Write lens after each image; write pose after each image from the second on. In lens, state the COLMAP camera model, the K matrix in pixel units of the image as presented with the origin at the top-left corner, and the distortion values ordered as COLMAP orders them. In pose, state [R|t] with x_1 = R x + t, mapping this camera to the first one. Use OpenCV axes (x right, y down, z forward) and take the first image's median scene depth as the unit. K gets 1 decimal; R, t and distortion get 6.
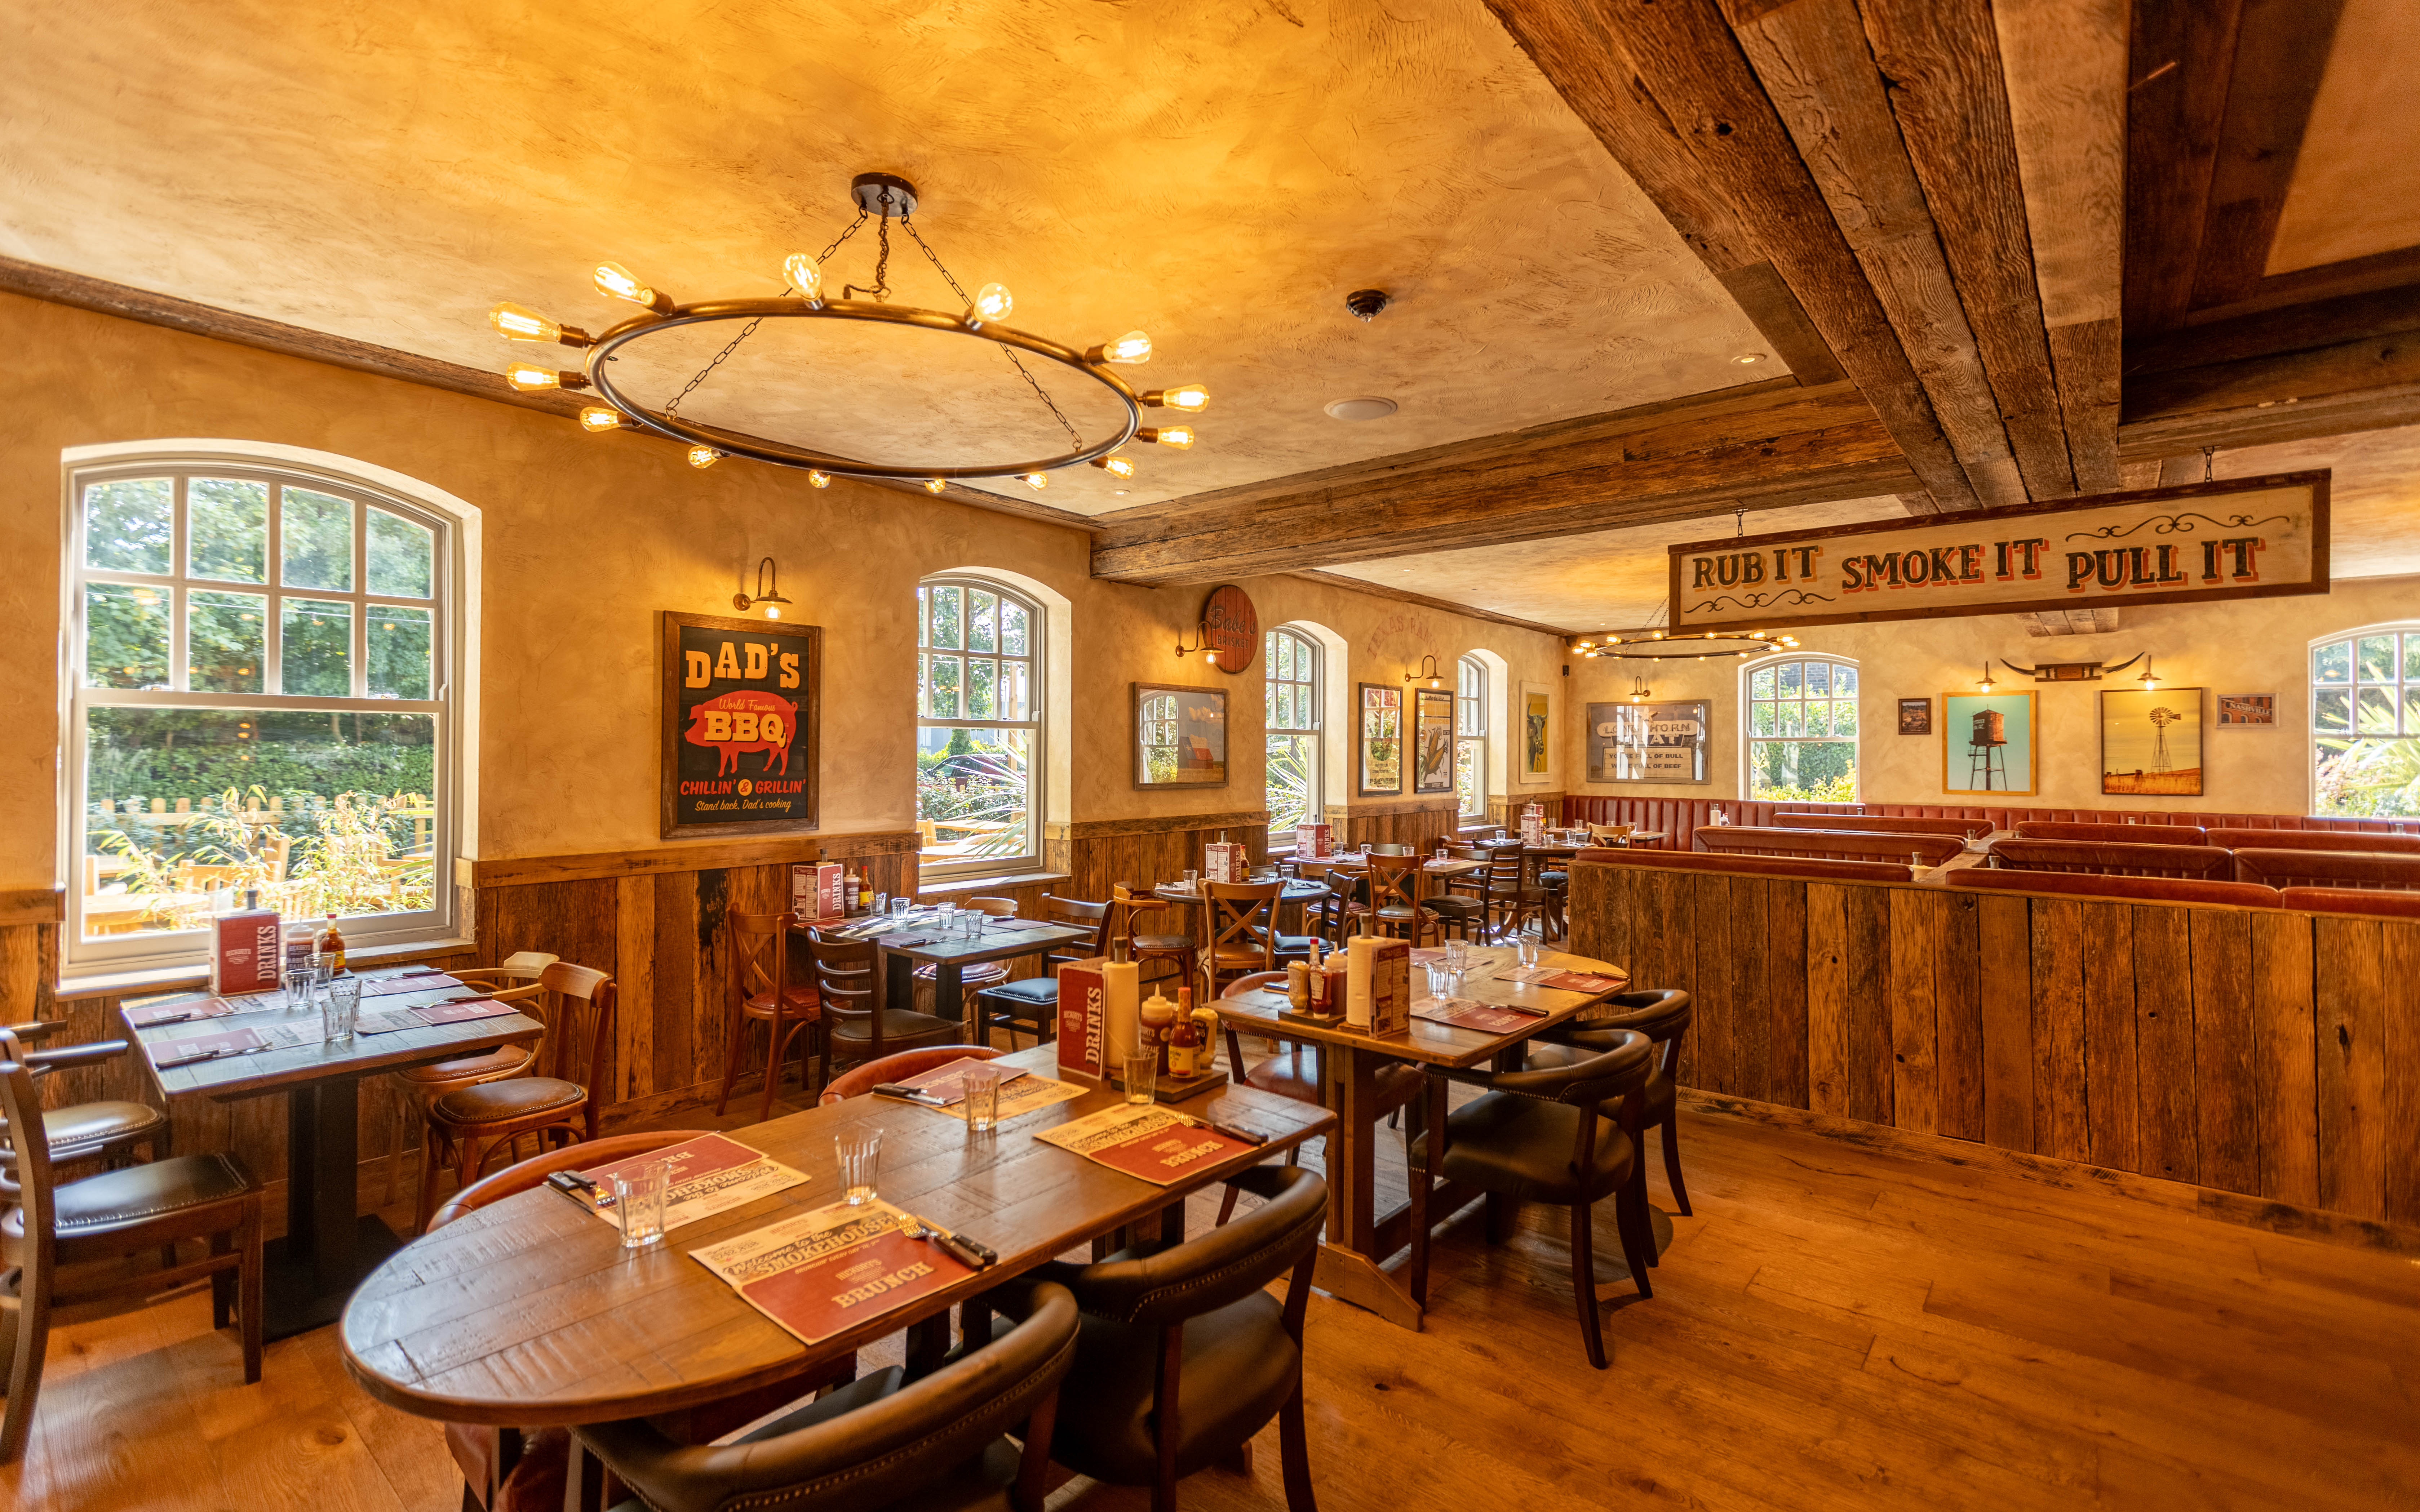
lens RADIAL K [[1074.9, 0, 1204.7], [0, 1074.9, 760.9], [0, 0, 1]] dist [0.000815, -0.000125]
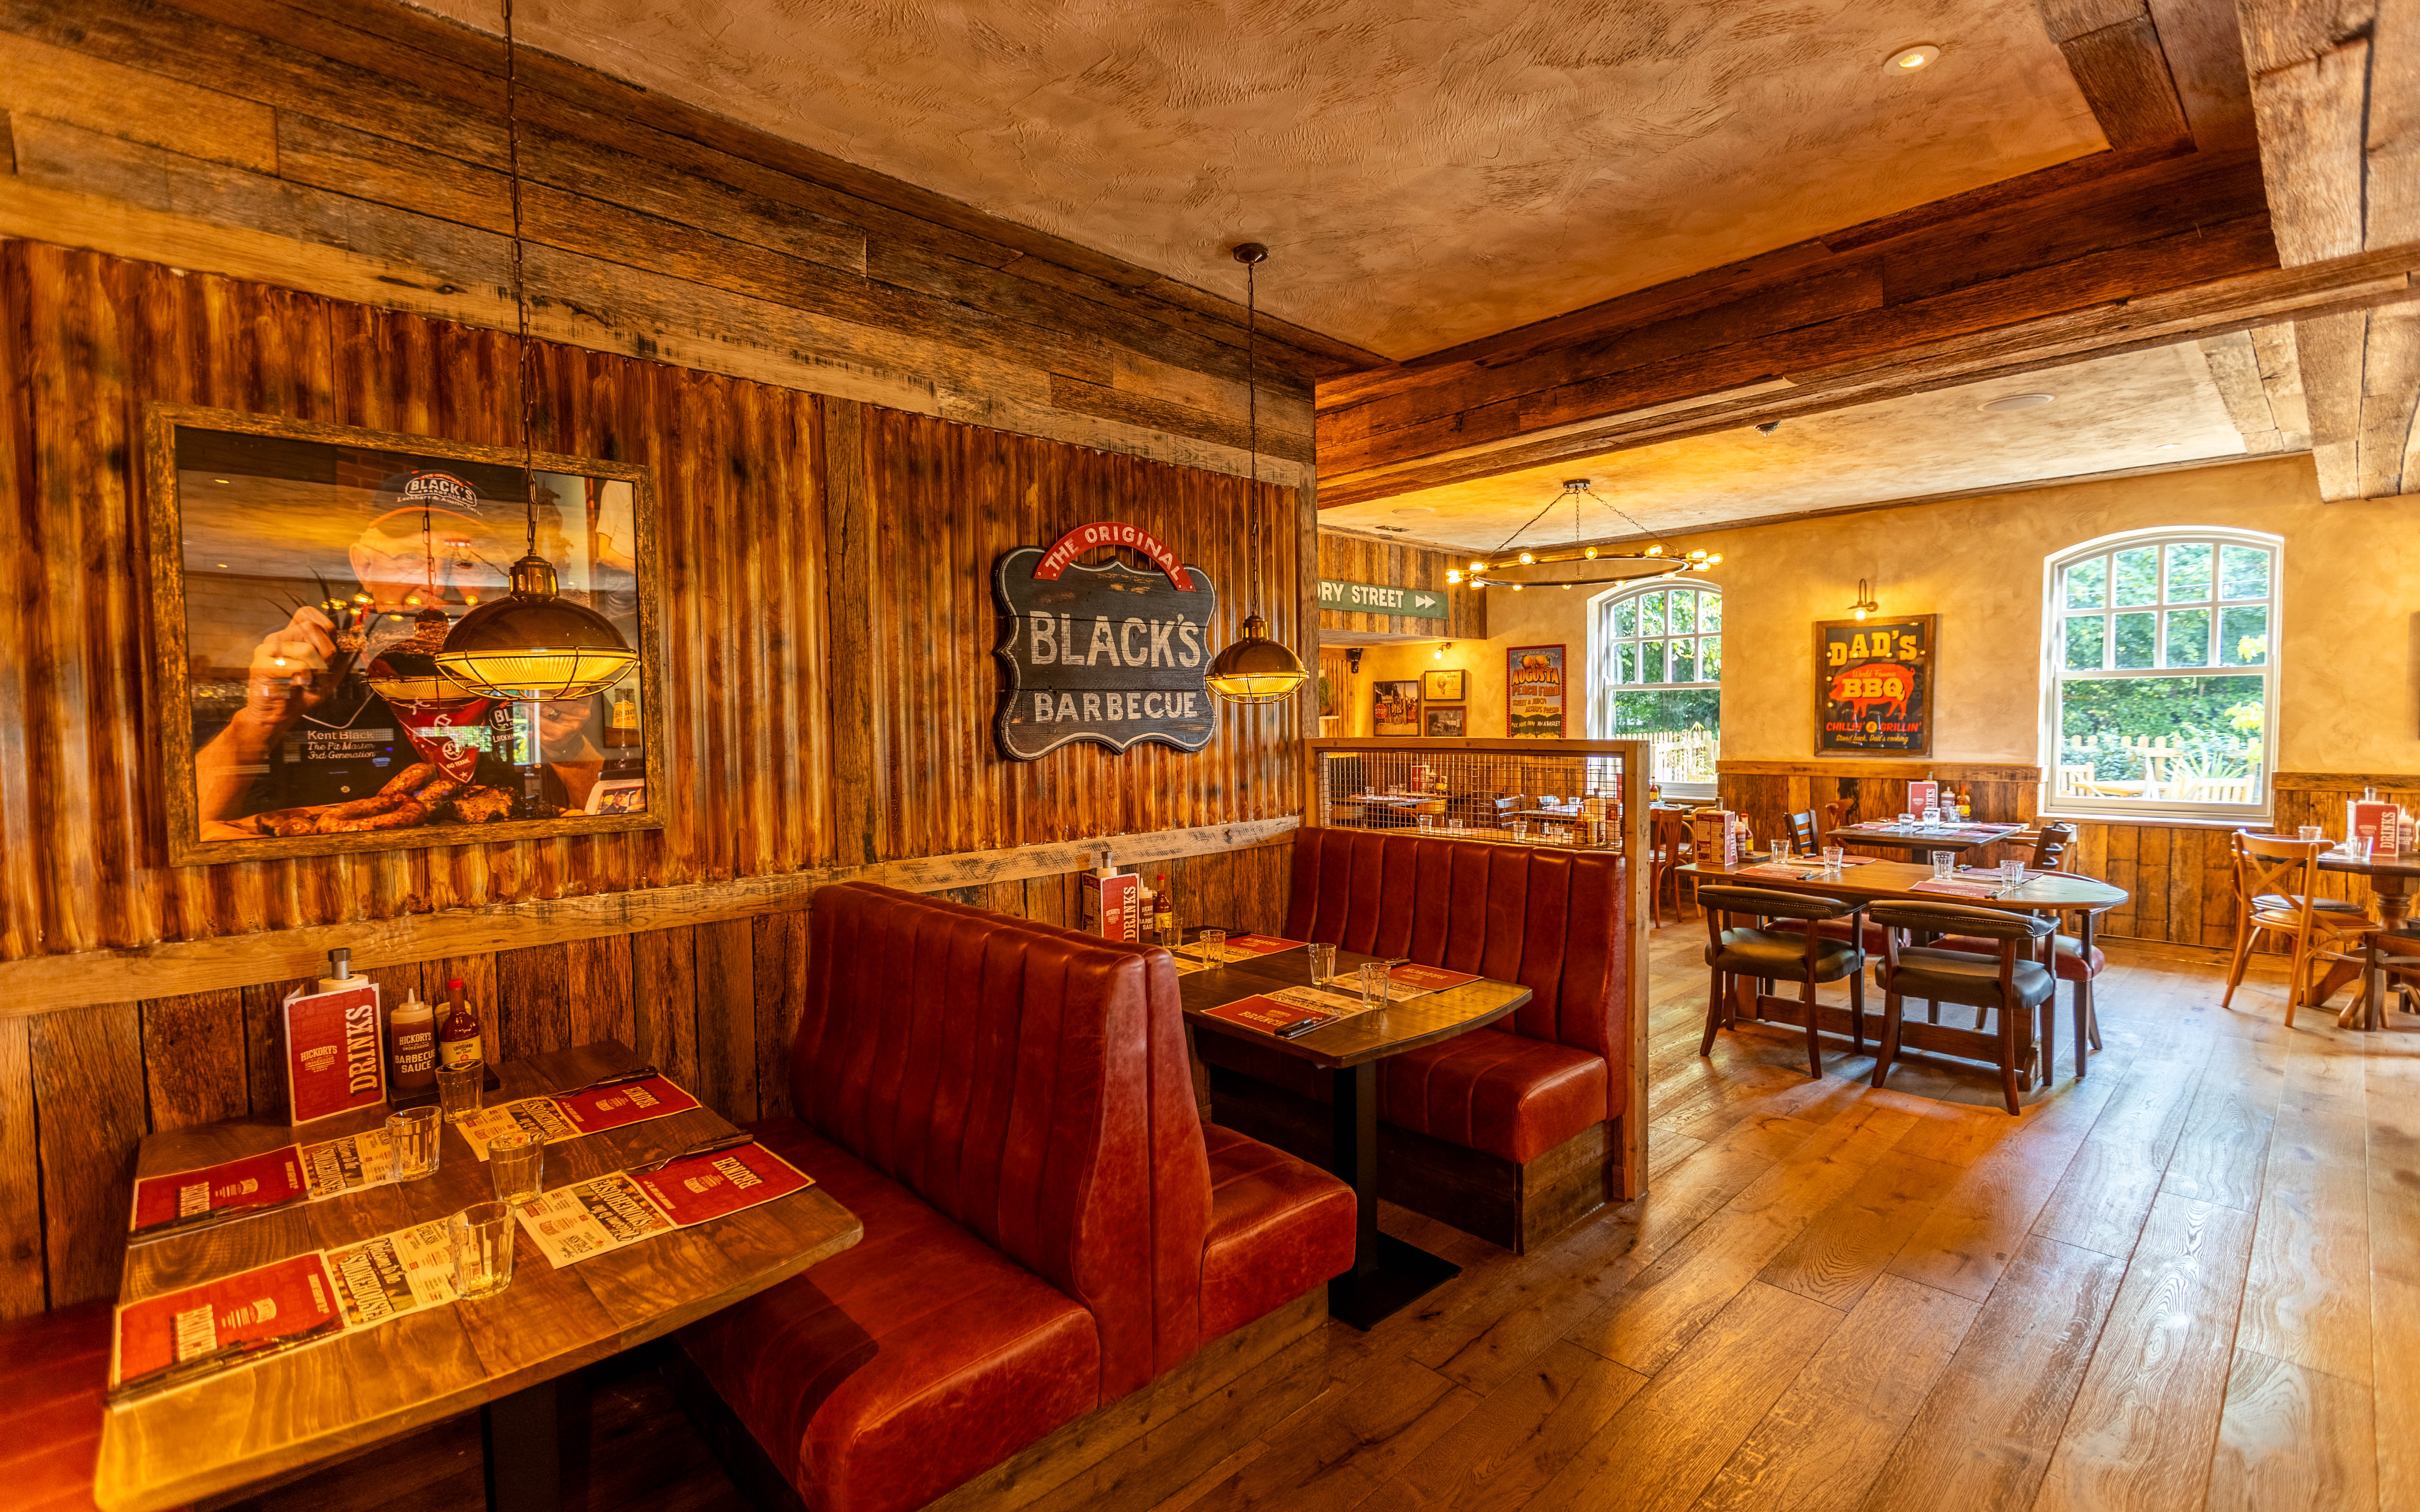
lens RADIAL K [[1074.7, 0, 1209.2], [0, 1074.7, 750.3], [0, 0, 1]] dist [0.000787, -0.000012]
pose [[-0.115737, 0.032342, -0.992753, 0.713753], [0.007329, 0.999470, 0.031707, 0.001363], [0.993253, -0.003606, -0.115913, 0.136401]]
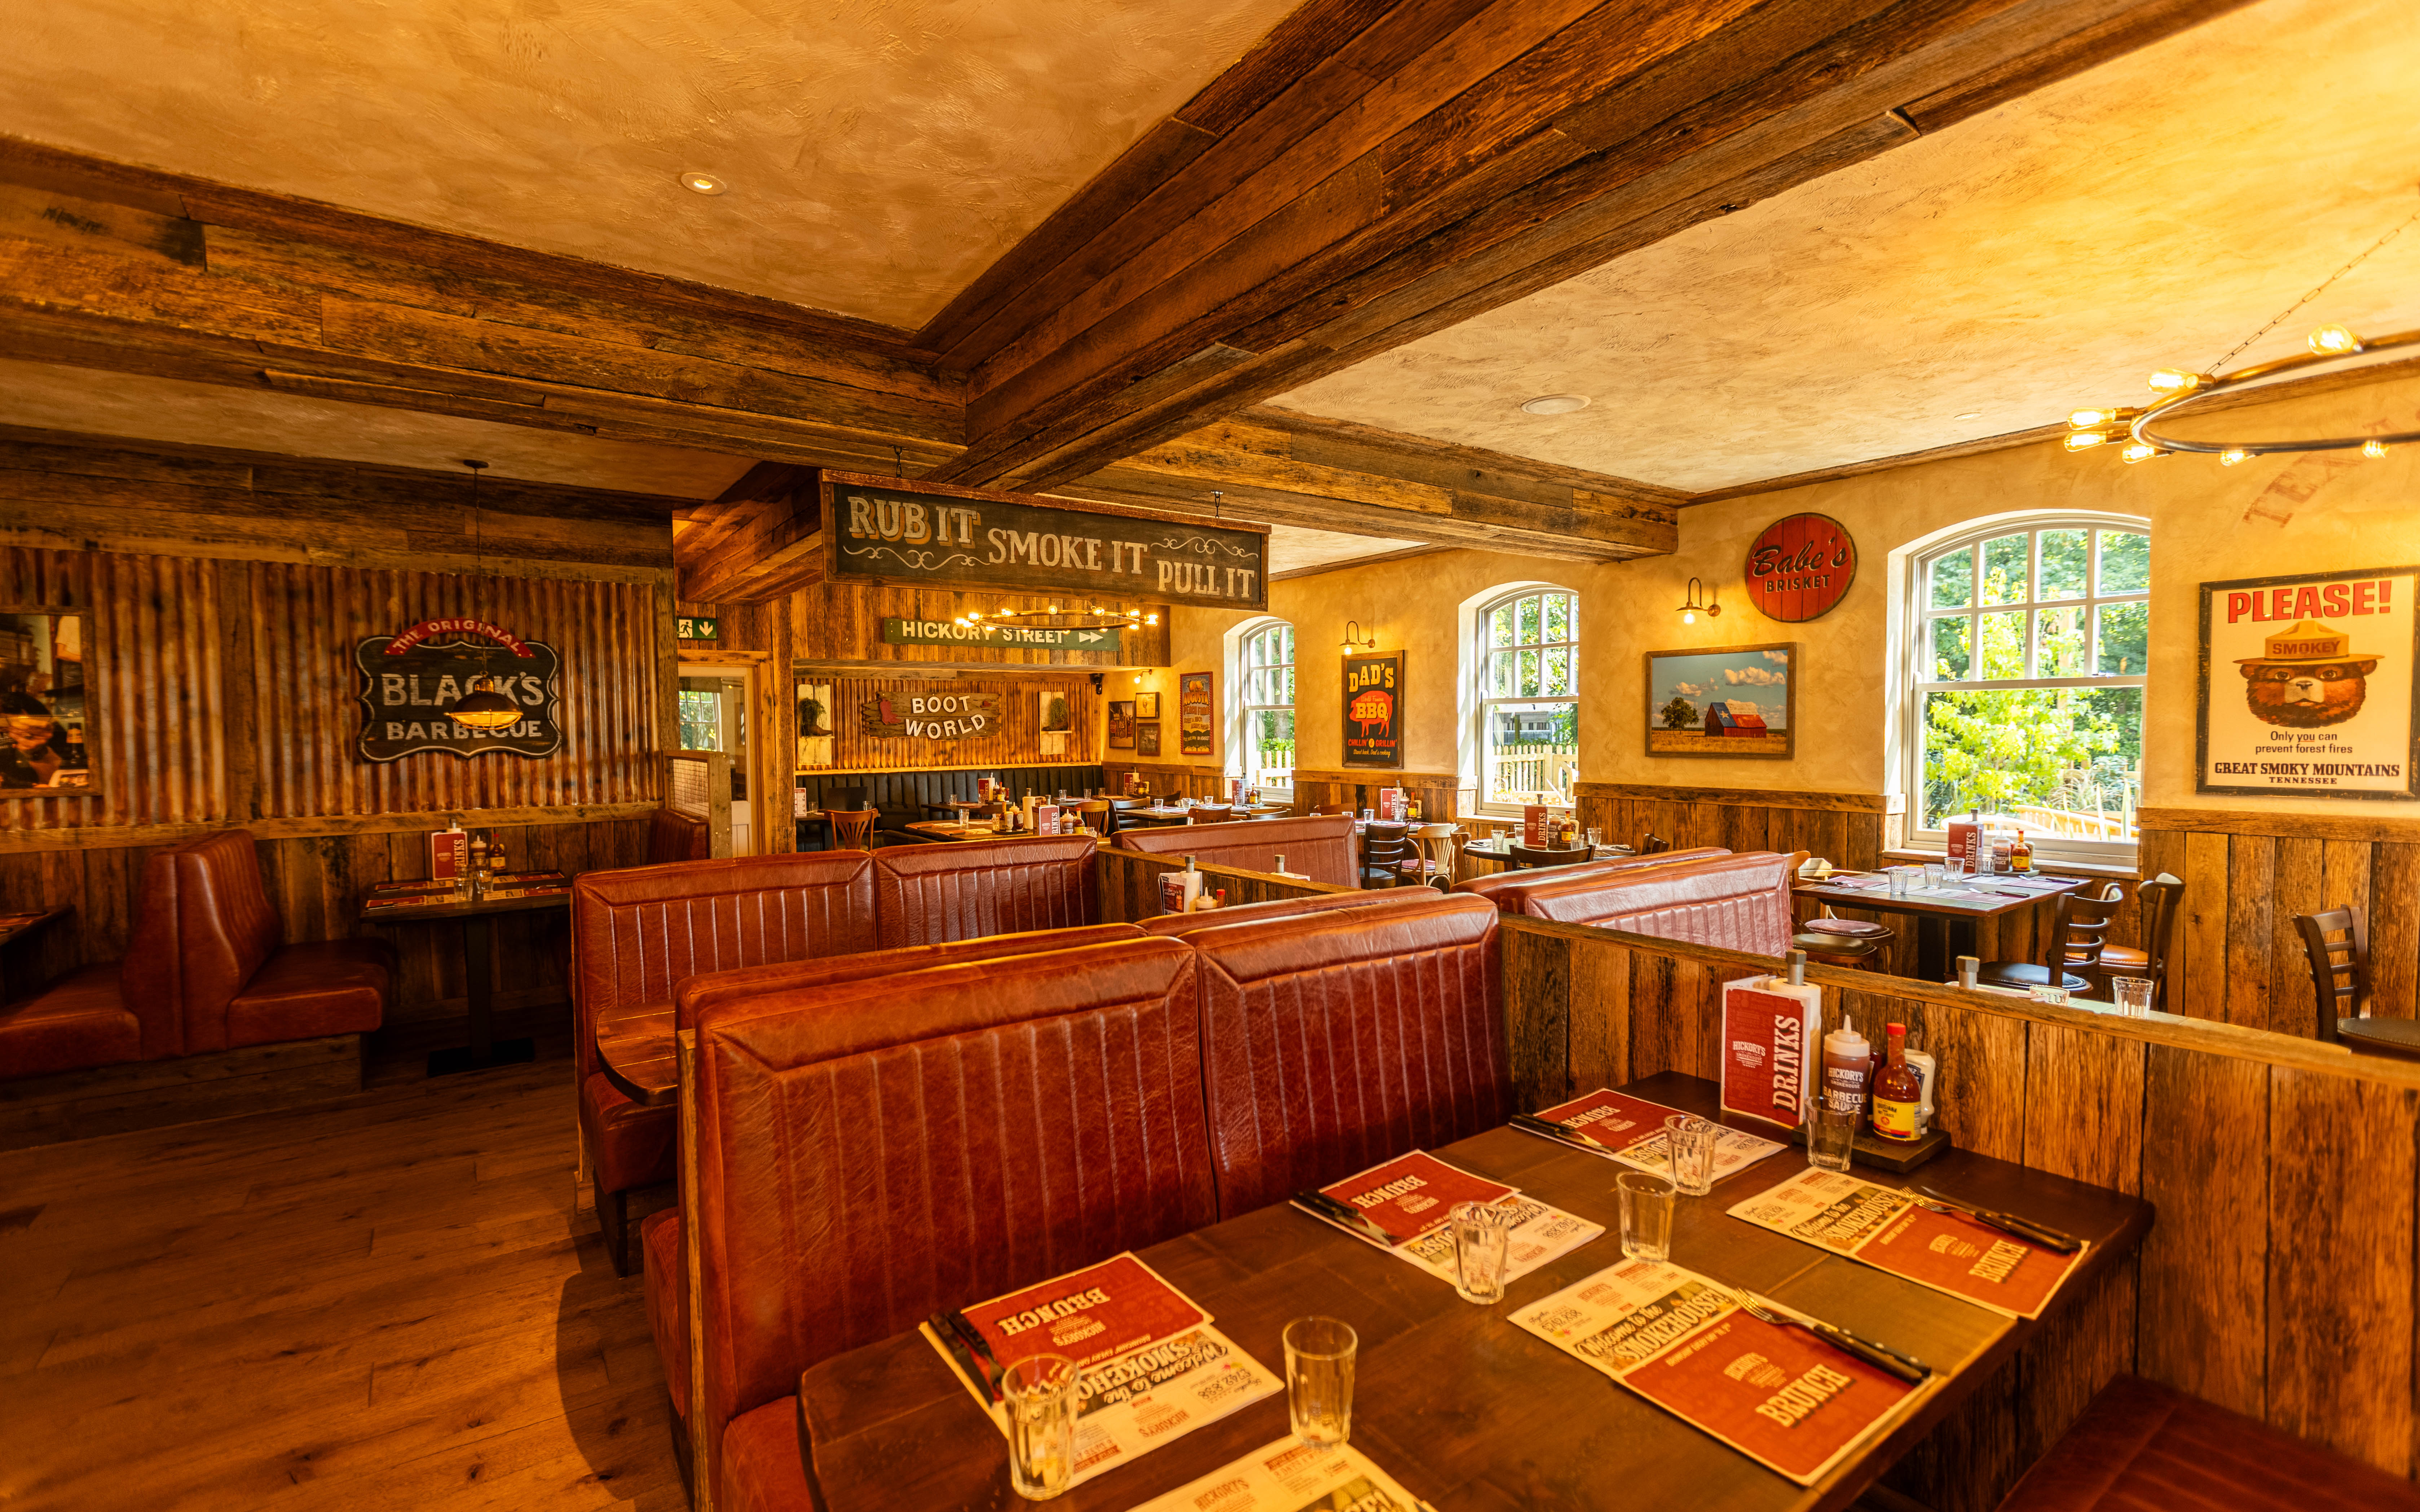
lens RADIAL K [[1075.0, 0, 1204.7], [0, 1075.0, 760.9], [0, 0, 1]] dist [0.000815, -0.000125]
pose [[-0.250398, 0.032029, -0.967613, 0.849485], [0.004081, 0.999479, 0.032027, -0.003139], [0.968134, 0.004070, -0.250398, 0.695232]]
